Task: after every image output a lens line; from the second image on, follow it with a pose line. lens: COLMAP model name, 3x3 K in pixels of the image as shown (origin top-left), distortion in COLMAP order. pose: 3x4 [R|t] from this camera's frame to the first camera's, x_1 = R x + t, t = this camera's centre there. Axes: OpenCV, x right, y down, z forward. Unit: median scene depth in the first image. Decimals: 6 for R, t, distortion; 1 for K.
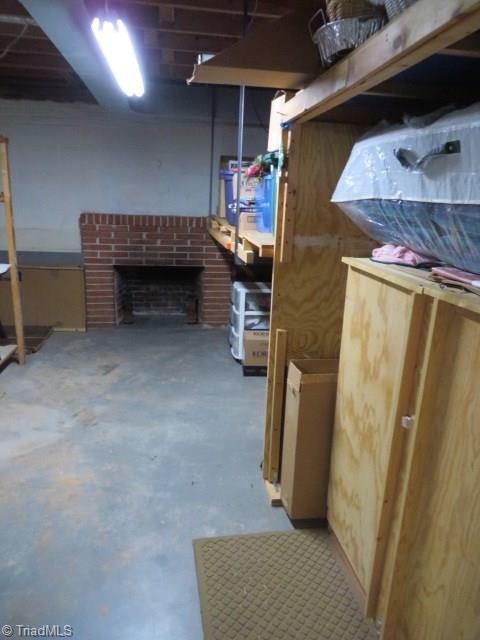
lens RADIAL K [[480.0, 0, 240.0], [0, 480.0, 320.0], [0, 0, 1]] dist [-0.016021, -0.002891]
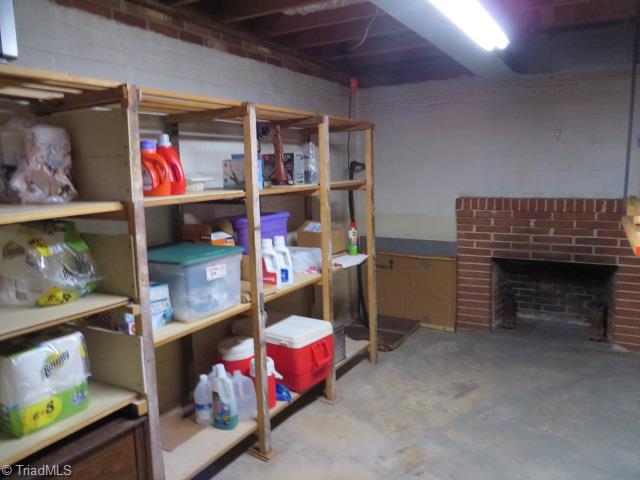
lens RADIAL K [[480.0, 0, 320.0], [0, 480.0, 240.0], [0, 0, 1]] dist [-0.016021, -0.002891]
pose [[0.778088, 0.032150, -0.627332, 0.026887], [-0.103791, 0.991542, -0.077918, -0.048637], [0.619521, 0.125739, 0.774844, 0.162810]]
